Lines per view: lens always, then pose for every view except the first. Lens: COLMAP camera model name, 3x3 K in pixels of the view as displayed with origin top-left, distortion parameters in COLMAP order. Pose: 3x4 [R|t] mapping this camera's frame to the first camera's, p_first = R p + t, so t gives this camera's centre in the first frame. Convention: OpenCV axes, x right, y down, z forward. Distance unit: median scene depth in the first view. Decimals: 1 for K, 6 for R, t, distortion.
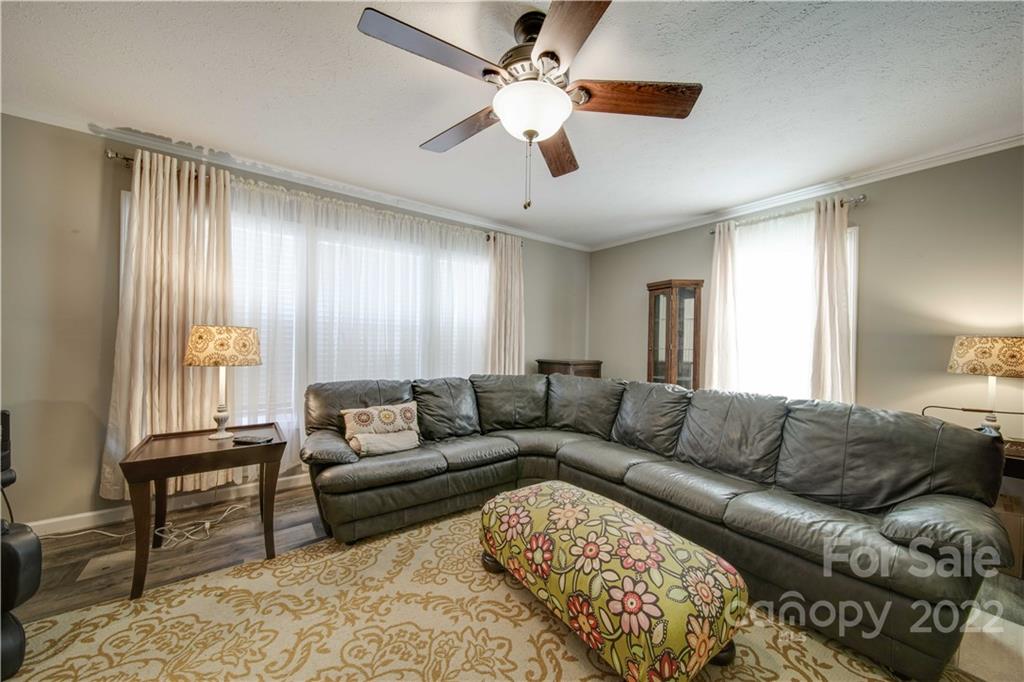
lens RADIAL K [[358.9, 0, 513.9], [0, 358.9, 342.1], [0, 0, 1]] dist [-0.003237, -0.001127]
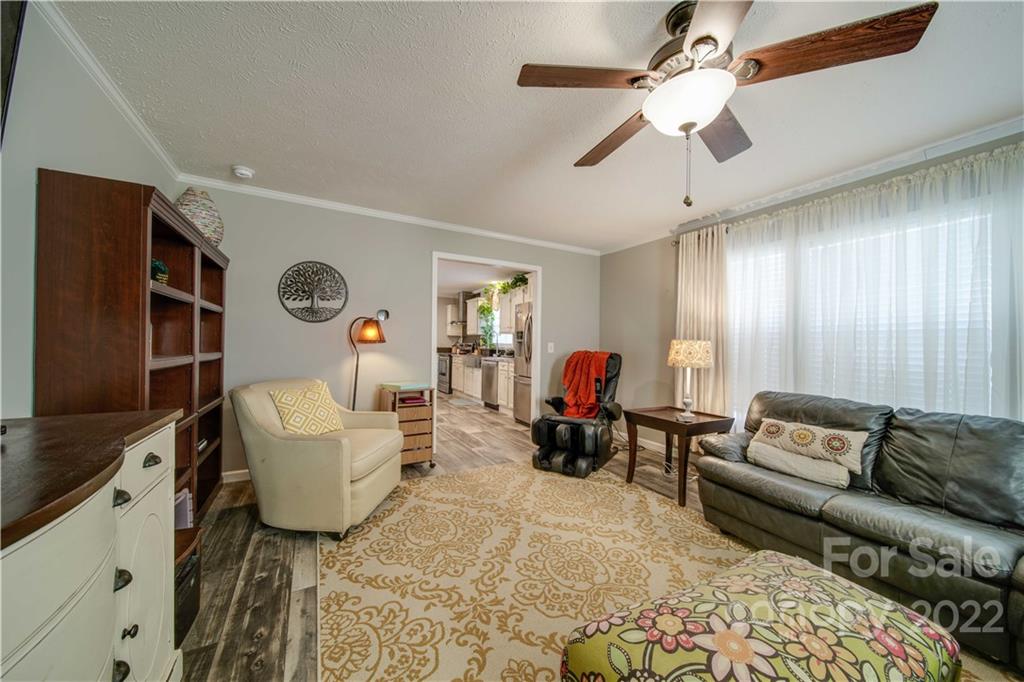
lens RADIAL K [[358.9, 0, 512.9], [0, 358.9, 342.3], [0, 0, 1]] dist [-0.003237, -0.001127]
pose [[-0.138800, -0.023285, -0.990047, 0.750680], [-0.017799, 0.999621, -0.021015, 0.008462], [0.990160, 0.014705, -0.139162, 0.499575]]
